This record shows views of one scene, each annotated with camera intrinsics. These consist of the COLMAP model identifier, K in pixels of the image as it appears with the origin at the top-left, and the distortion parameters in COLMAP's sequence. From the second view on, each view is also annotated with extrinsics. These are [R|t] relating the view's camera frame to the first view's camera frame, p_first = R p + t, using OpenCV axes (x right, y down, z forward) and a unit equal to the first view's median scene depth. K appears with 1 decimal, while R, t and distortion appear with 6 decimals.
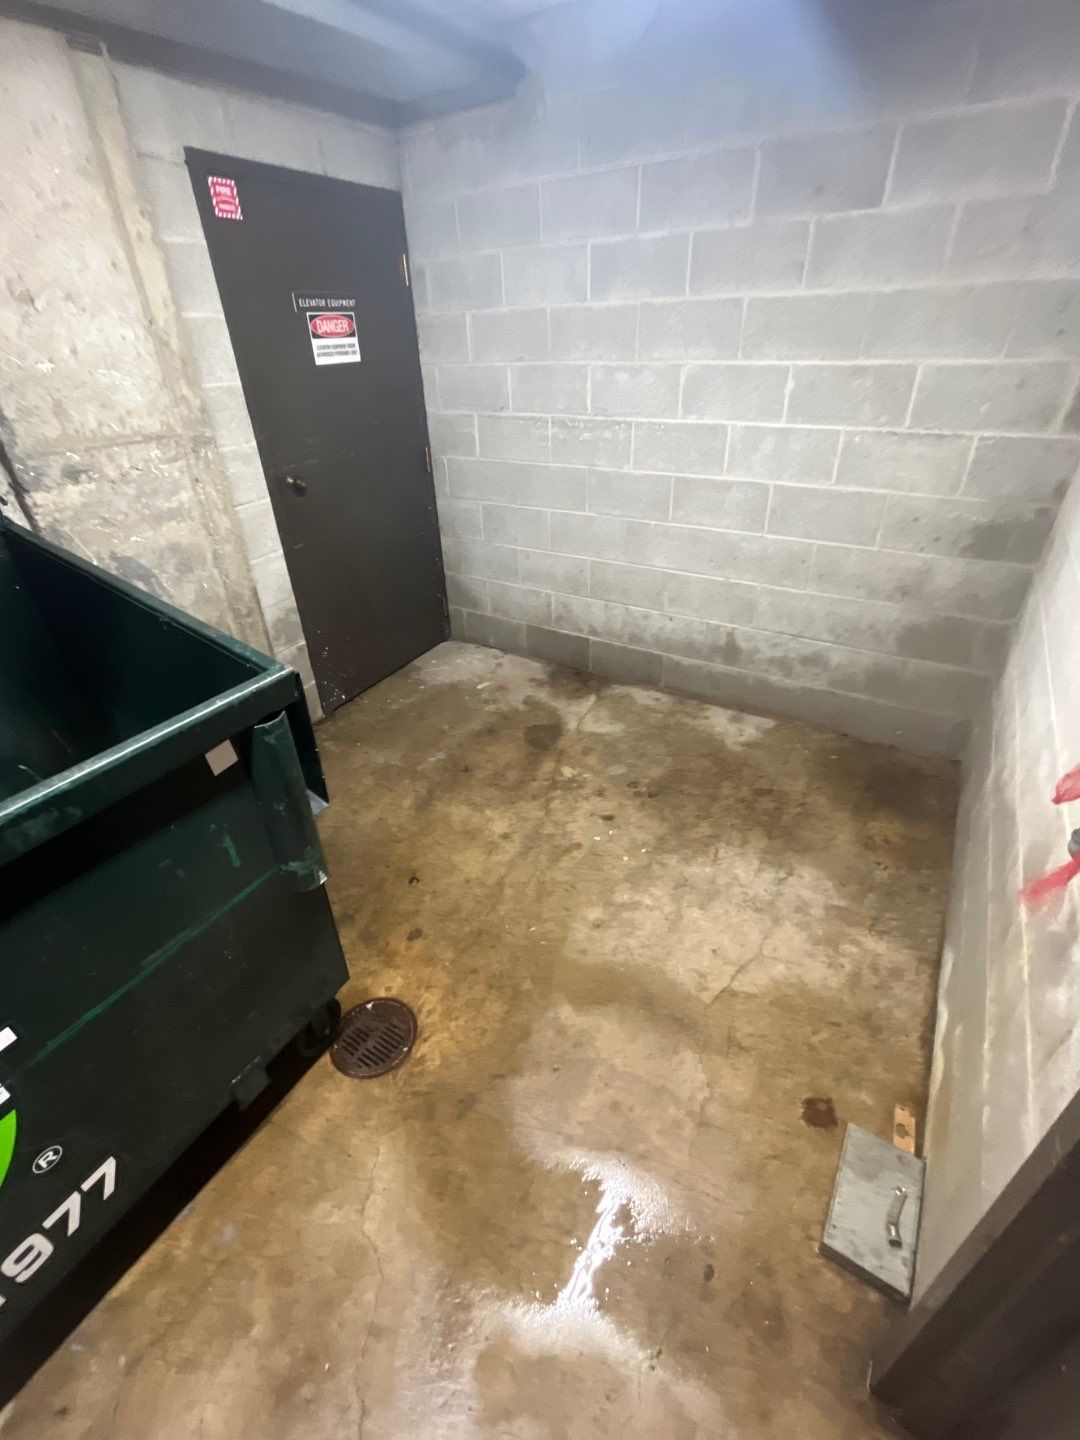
lens RADIAL K [[639.7, 0, 540.0], [0, 639.7, 720.0], [0, 0, 1]] dist [-0.000236, -0.000516]
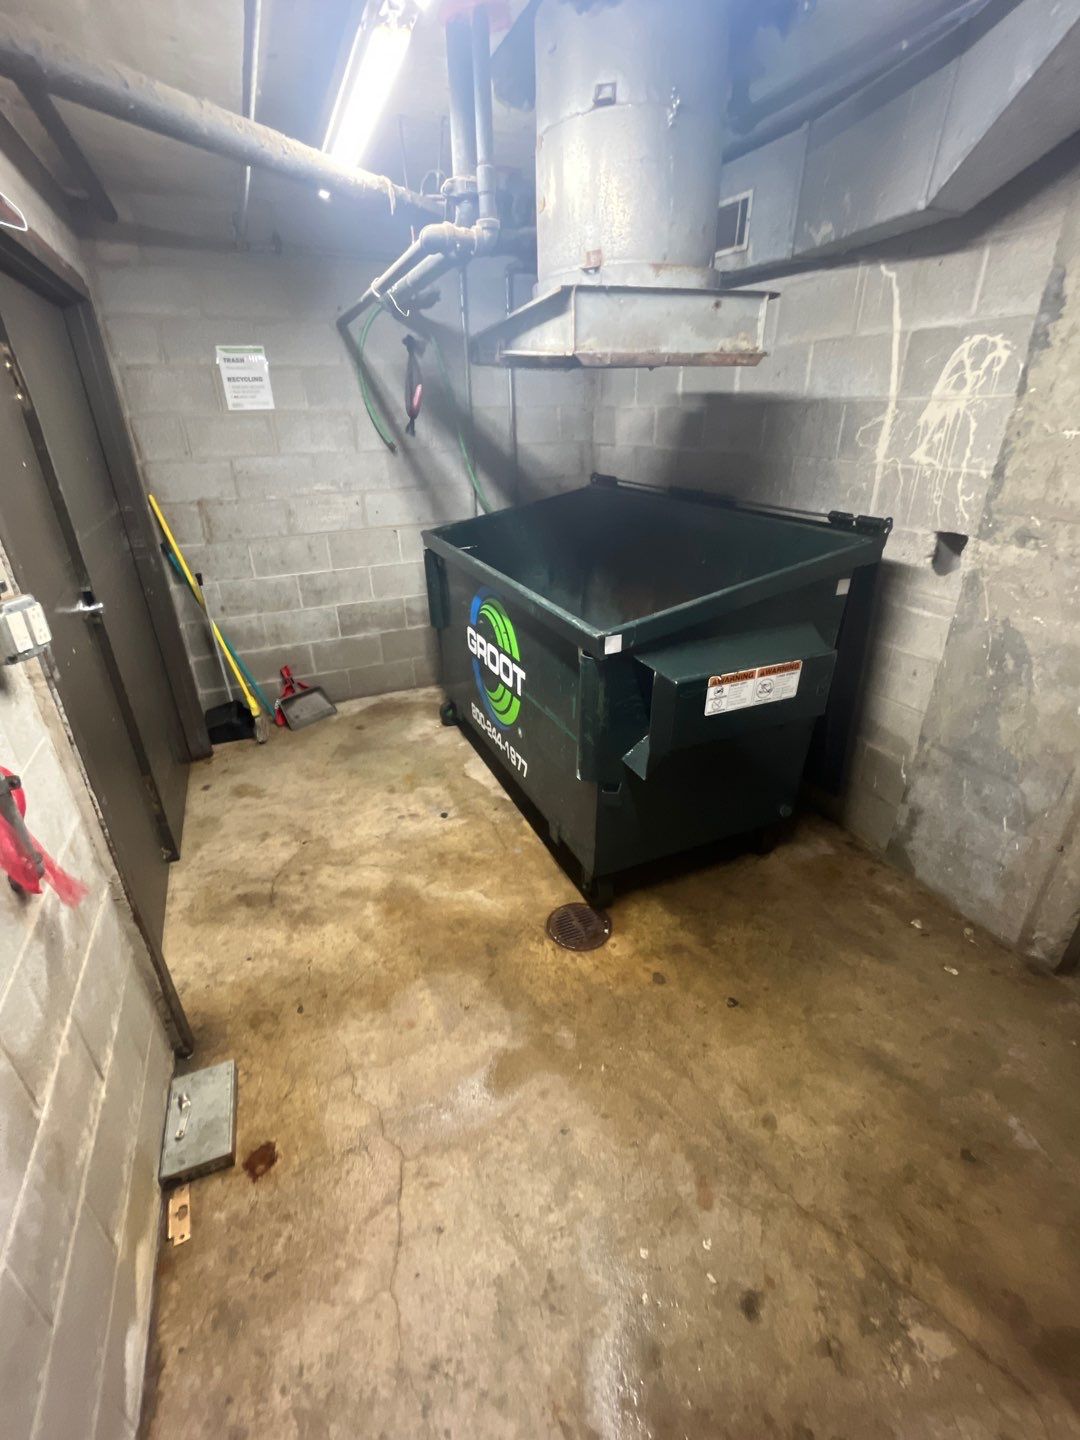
lens RADIAL K [[639.7, 0, 540.0], [0, 639.7, 720.0], [0, 0, 1]] dist [-0.000236, -0.000516]
pose [[-0.581101, 0.391335, -0.713568, 0.510011], [-0.395505, 0.630503, 0.667864, -0.562128], [0.711265, 0.670315, -0.211611, 0.854995]]
